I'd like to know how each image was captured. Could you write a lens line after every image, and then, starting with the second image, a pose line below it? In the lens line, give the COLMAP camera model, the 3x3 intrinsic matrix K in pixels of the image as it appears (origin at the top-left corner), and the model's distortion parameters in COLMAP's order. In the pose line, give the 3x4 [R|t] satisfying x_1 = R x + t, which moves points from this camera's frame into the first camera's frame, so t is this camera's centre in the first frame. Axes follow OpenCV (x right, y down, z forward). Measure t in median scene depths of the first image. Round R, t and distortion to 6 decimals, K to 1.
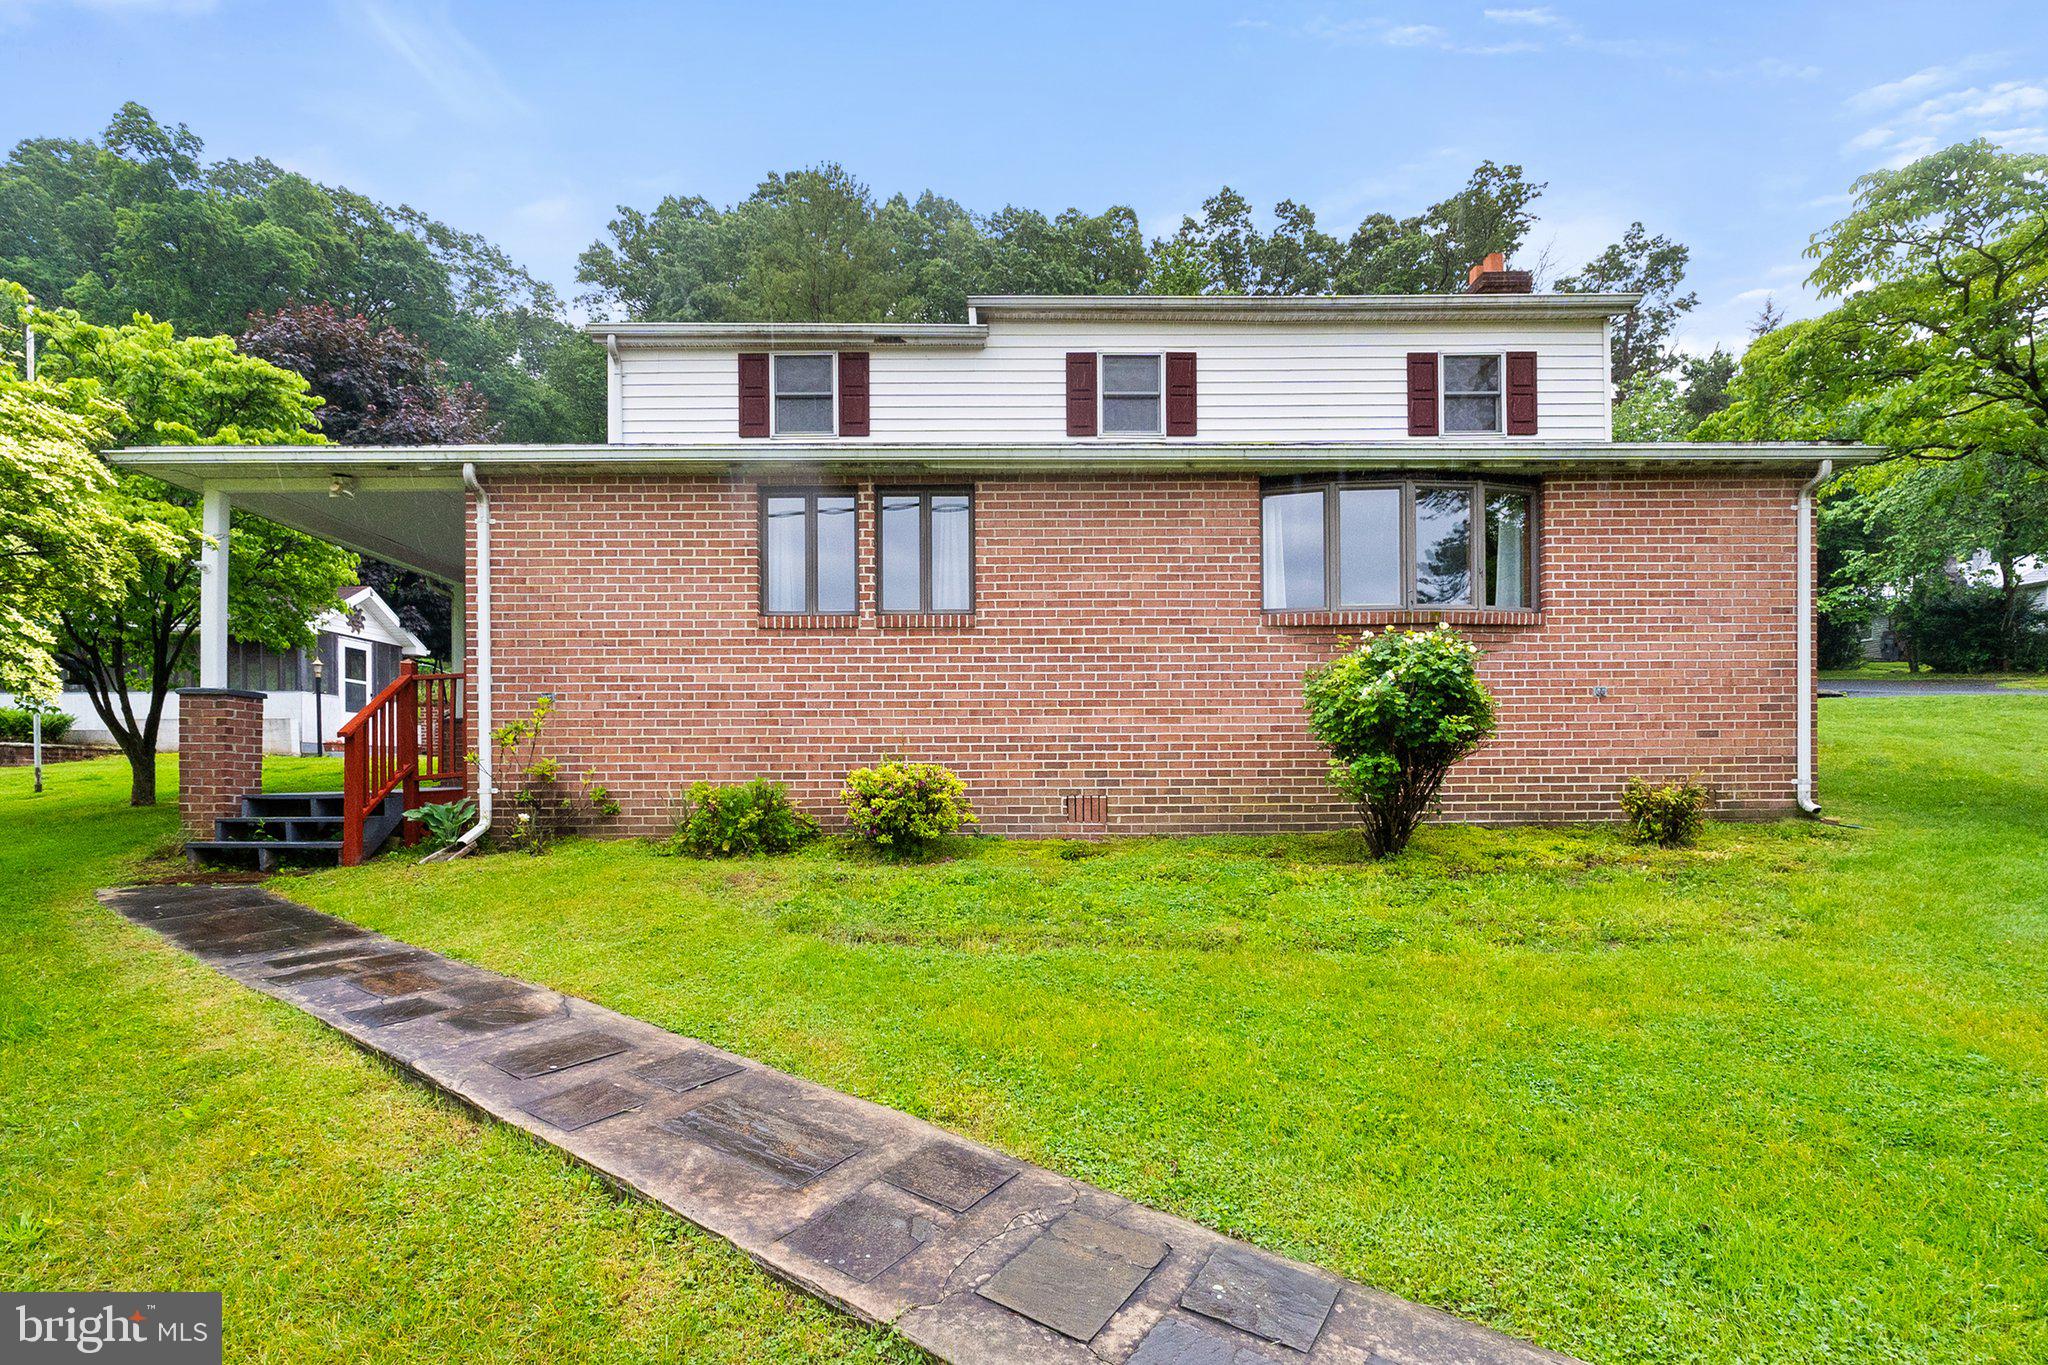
lens RADIAL K [[954.1, 0, 1018.9], [0, 954.1, 784.2], [0, 0, 1]] dist [-0.001420, -0.000313]
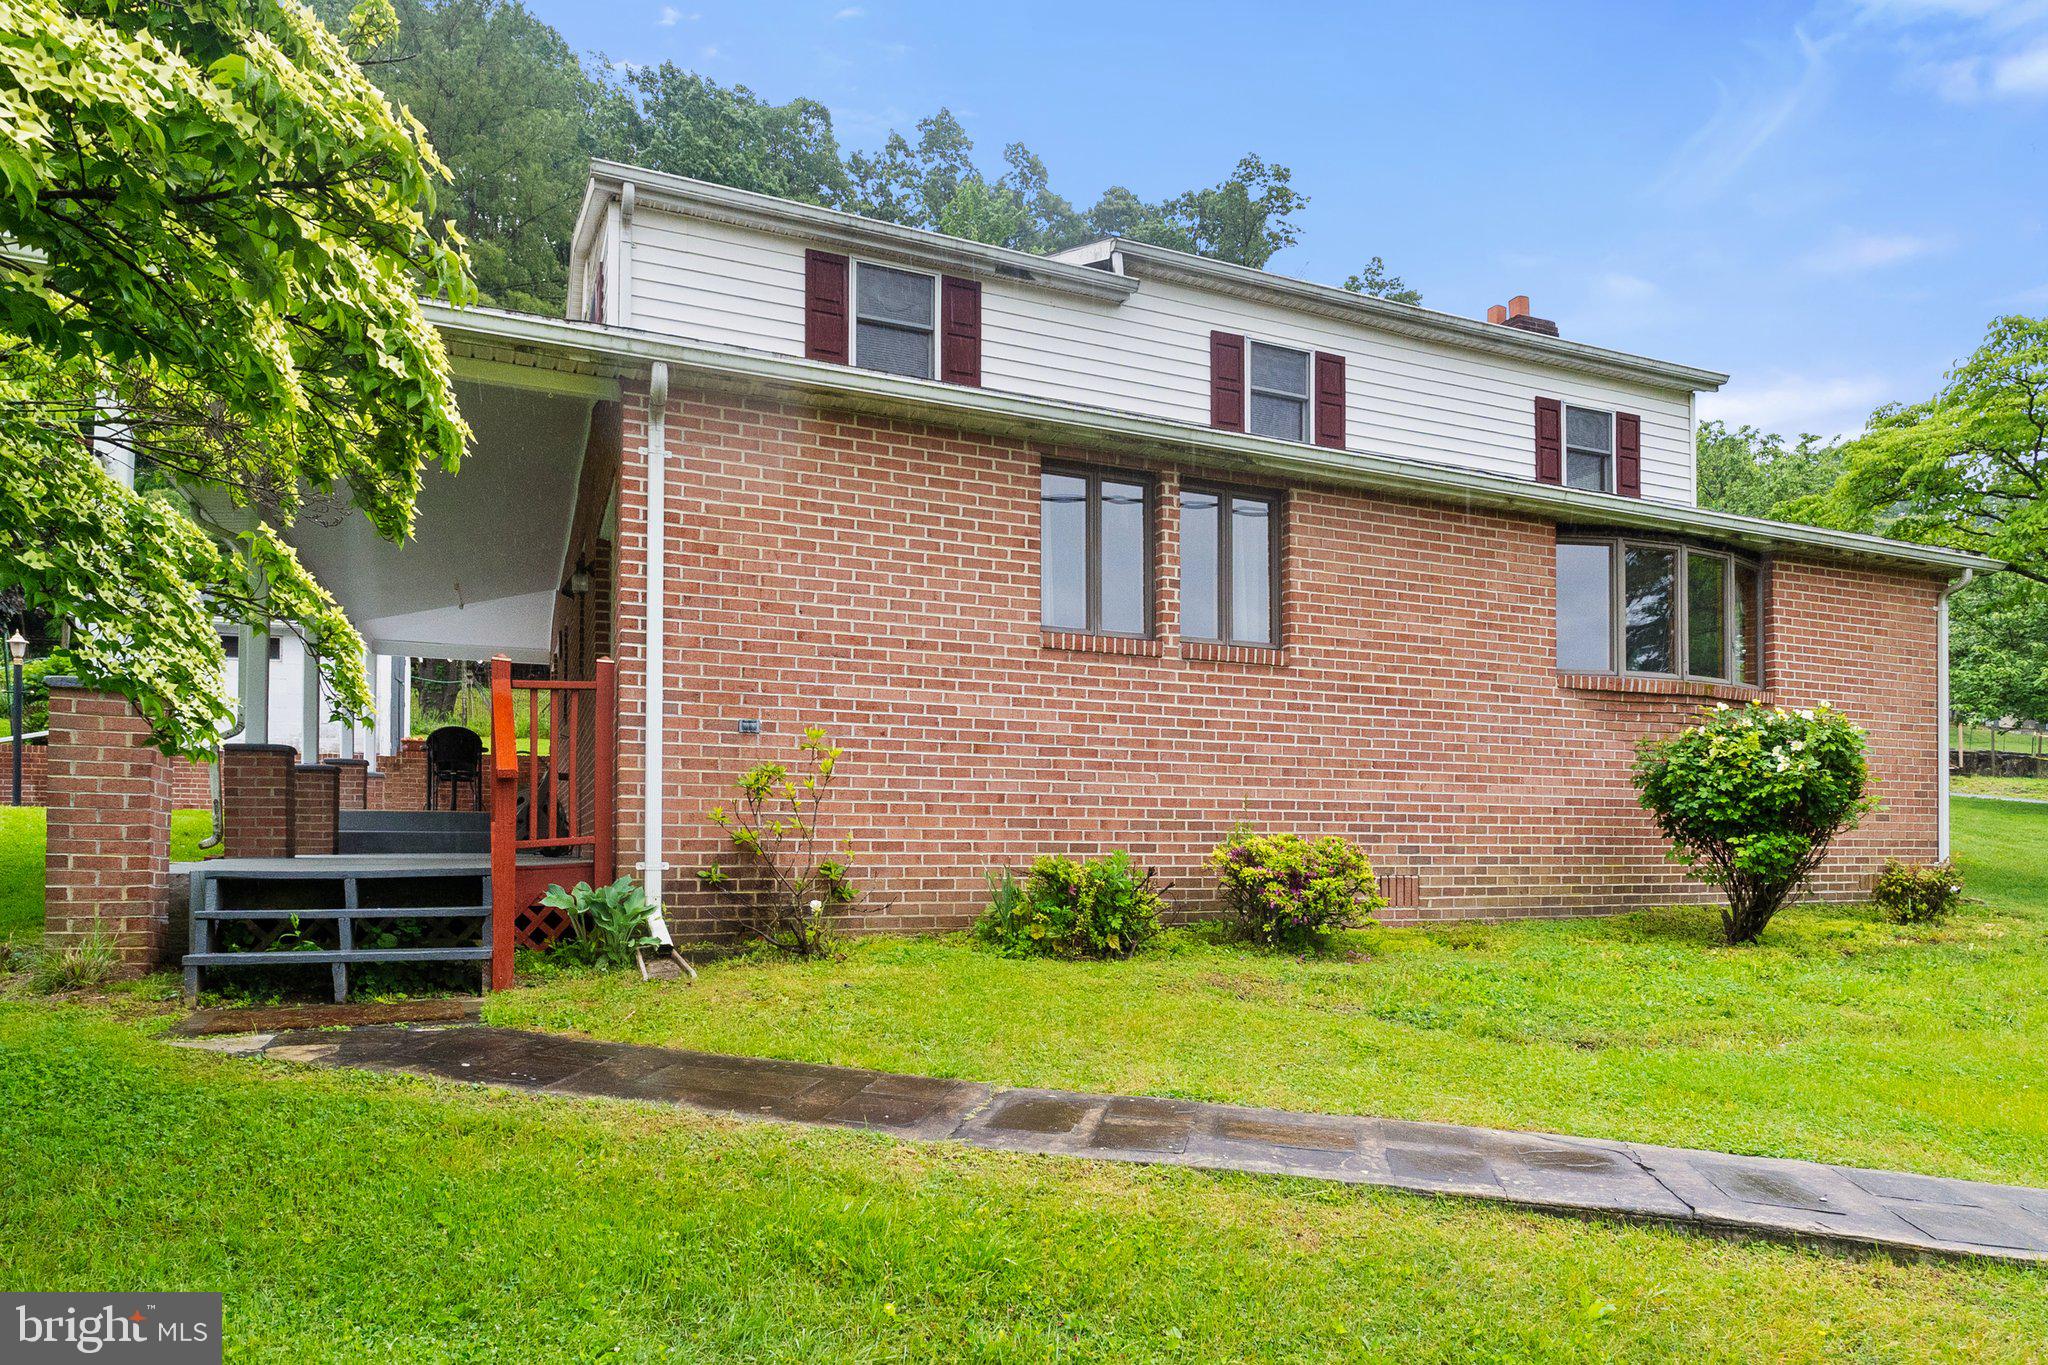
lens RADIAL K [[1259.7, 0, 1024.3], [0, 1259.7, 834.1], [0, 0, 1]] dist [-0.001928, -0.000092]
pose [[0.915503, 0.015164, 0.402025, -0.674387], [-0.006990, 0.999738, -0.021792, 0.002160], [-0.402250, 0.017140, 0.915369, 0.114886]]
